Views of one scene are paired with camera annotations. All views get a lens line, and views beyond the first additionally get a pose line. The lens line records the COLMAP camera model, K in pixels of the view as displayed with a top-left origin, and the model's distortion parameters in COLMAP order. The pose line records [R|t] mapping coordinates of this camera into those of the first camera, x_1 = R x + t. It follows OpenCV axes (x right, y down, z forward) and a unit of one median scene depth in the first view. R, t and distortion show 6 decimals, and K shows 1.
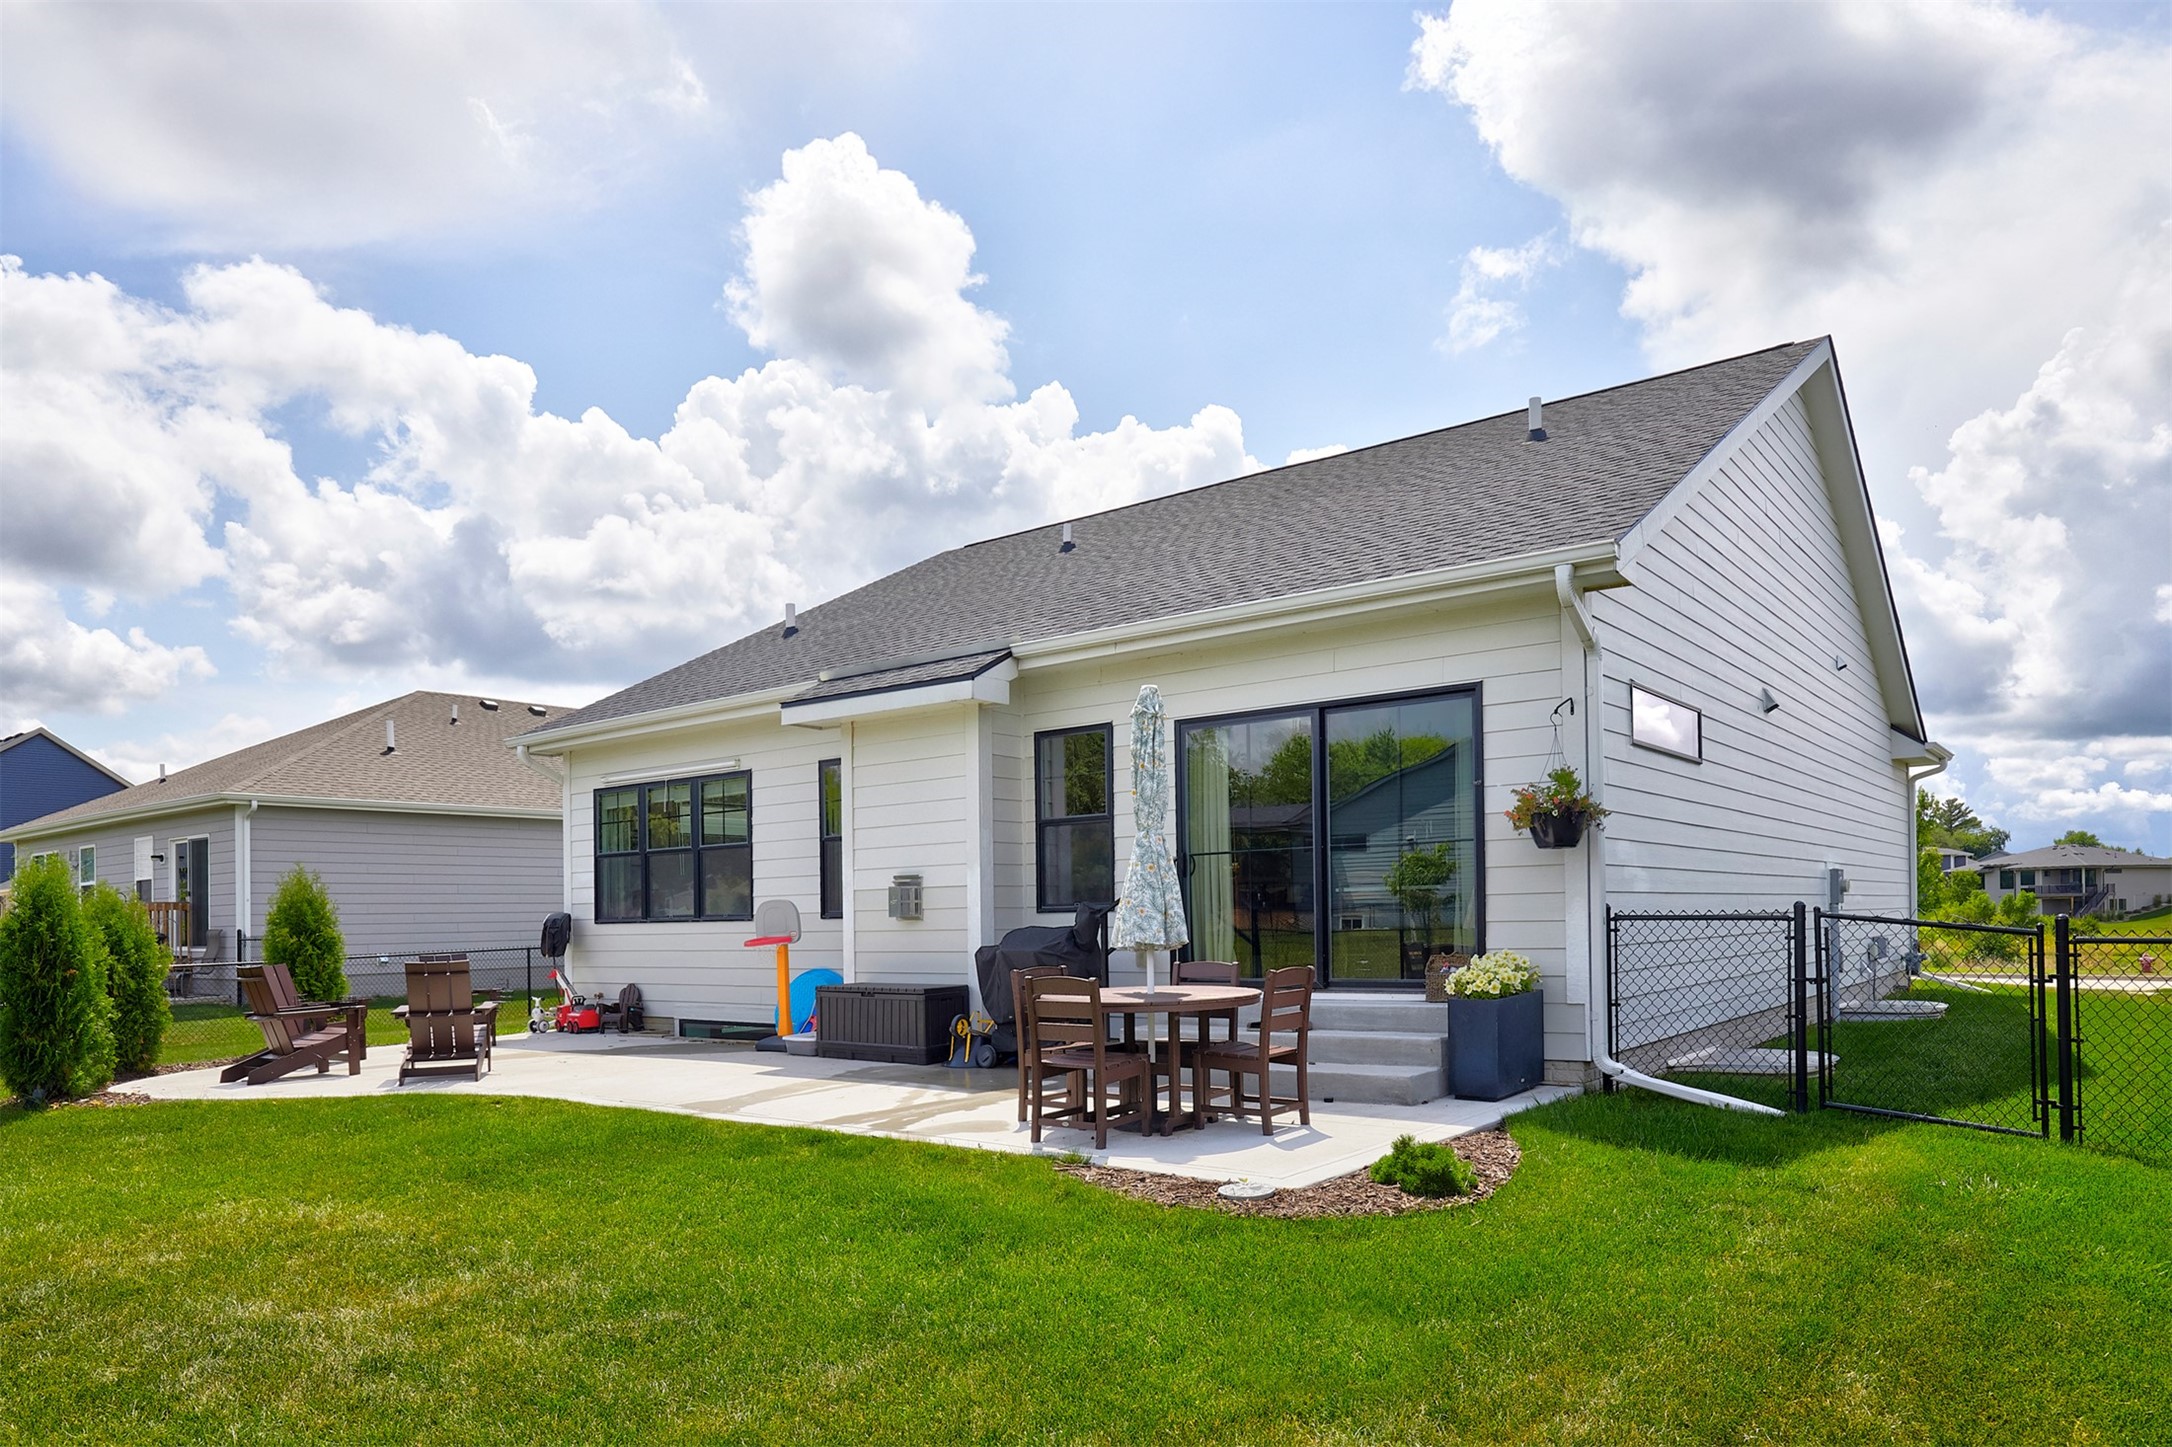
lens RADIAL K [[1376.0, 0, 1082.2], [0, 1376.0, 921.3], [0, 0, 1]] dist [-0.002177, -0.000817]
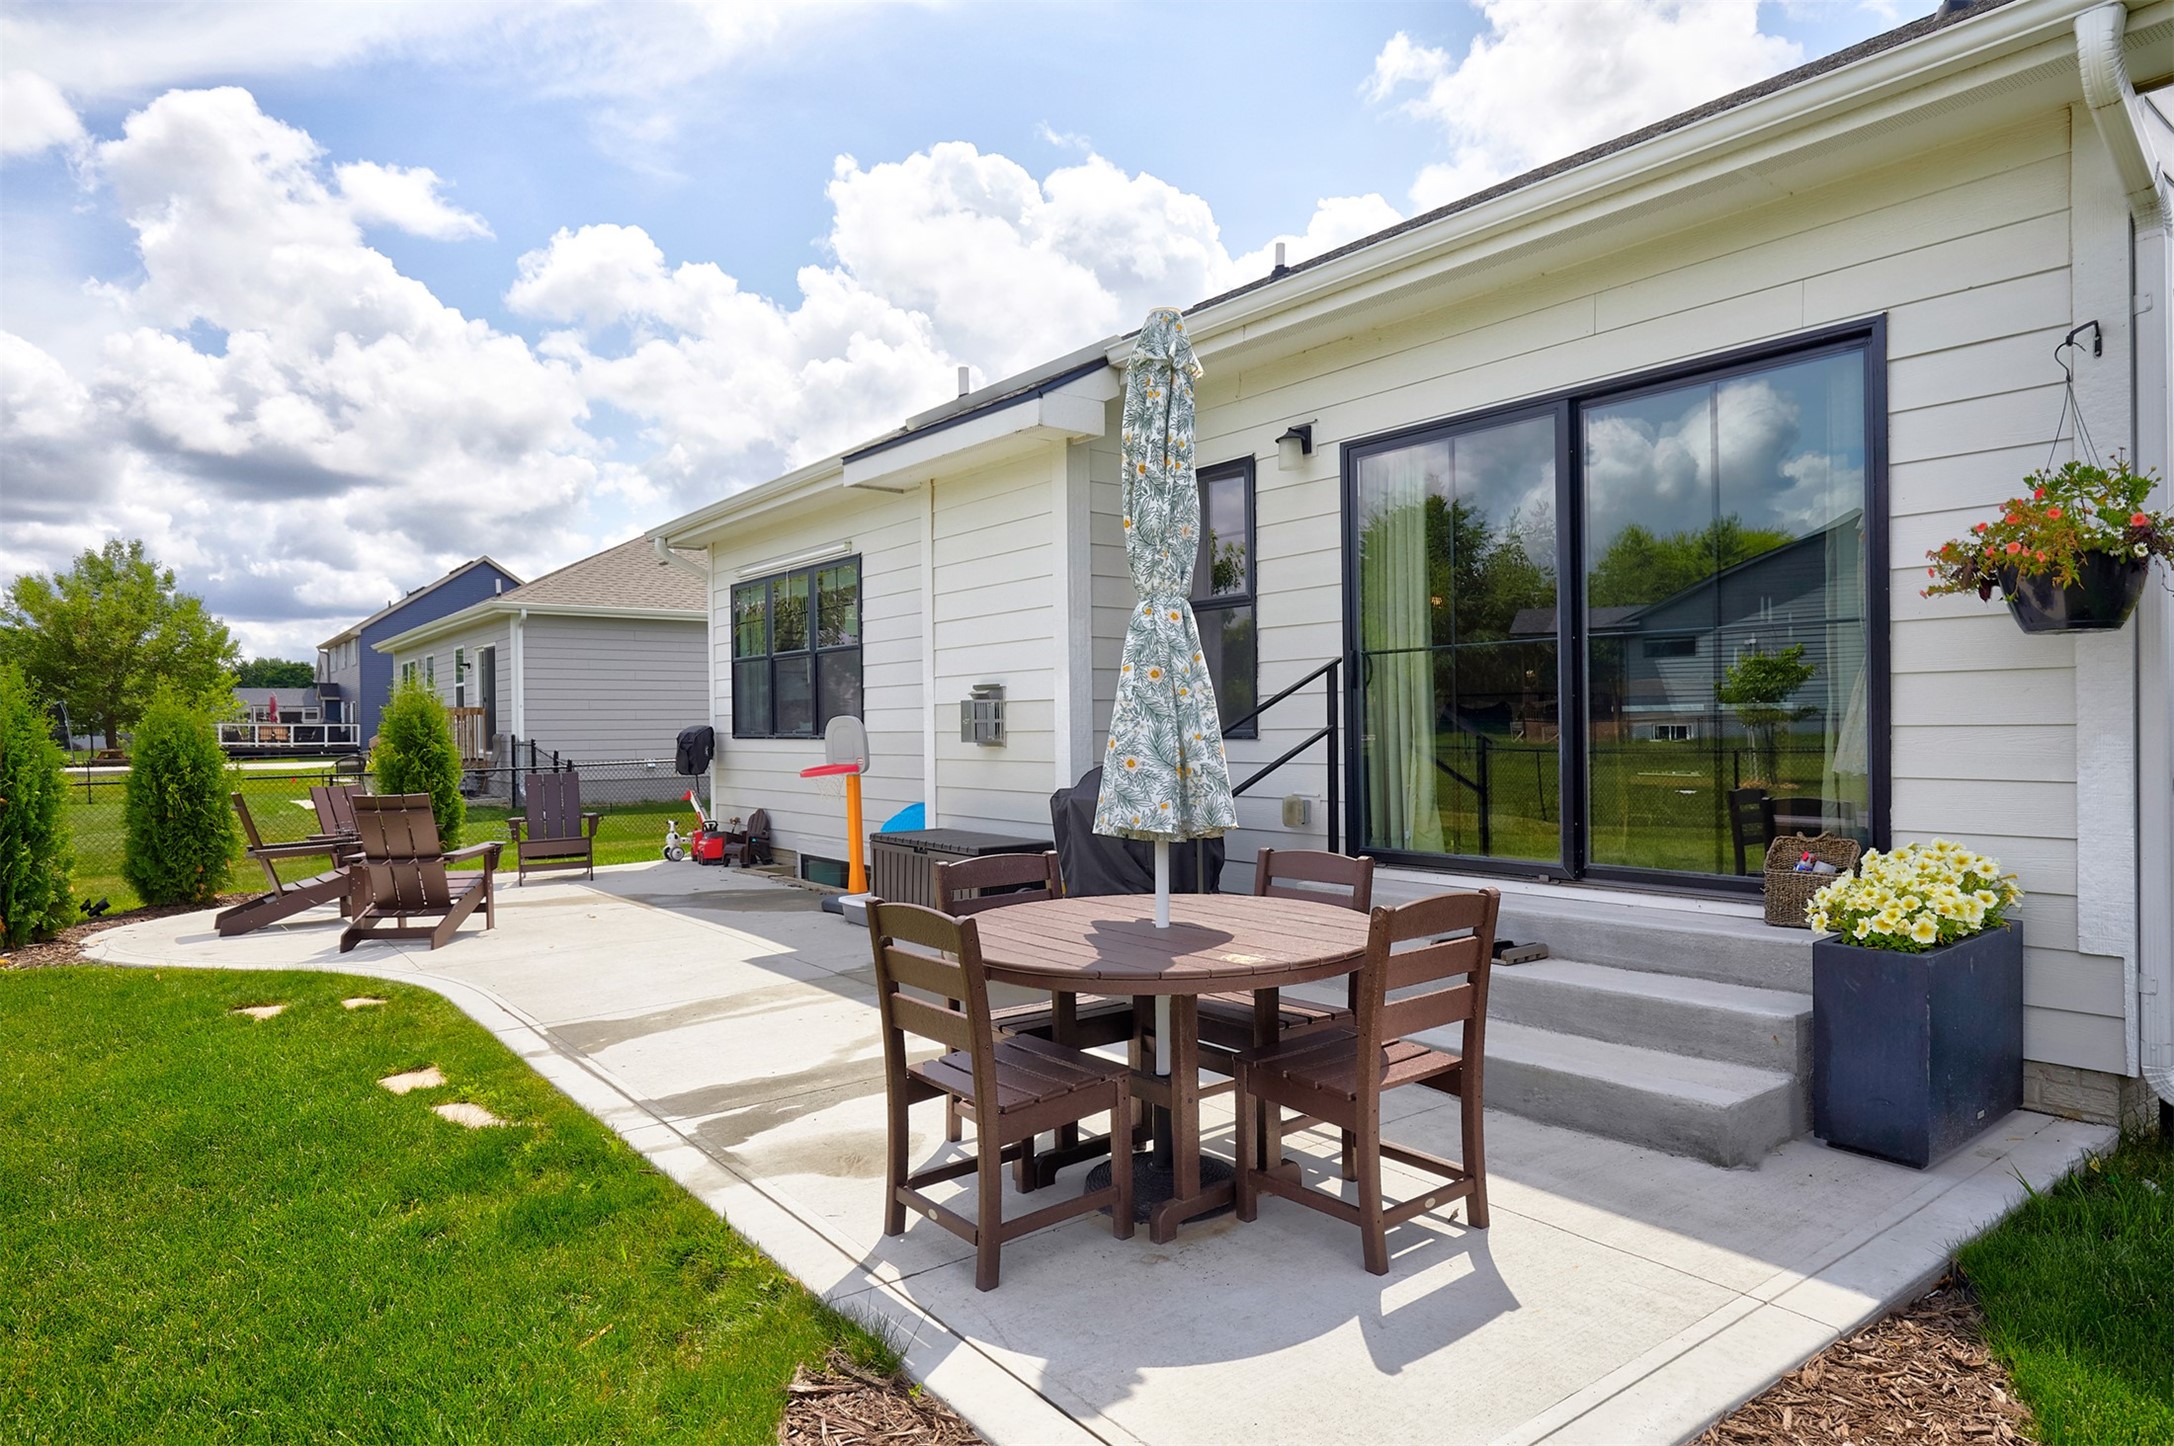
lens RADIAL K [[1324.6, 0, 1087.0], [0, 1324.6, 723.0], [0, 0, 1]] dist [-0.002820, -0.001442]
pose [[0.973569, 0.007162, -0.228279, 0.093398], [-0.007641, 0.999970, -0.001215, -0.014397], [0.228264, 0.002928, 0.973595, 0.371662]]
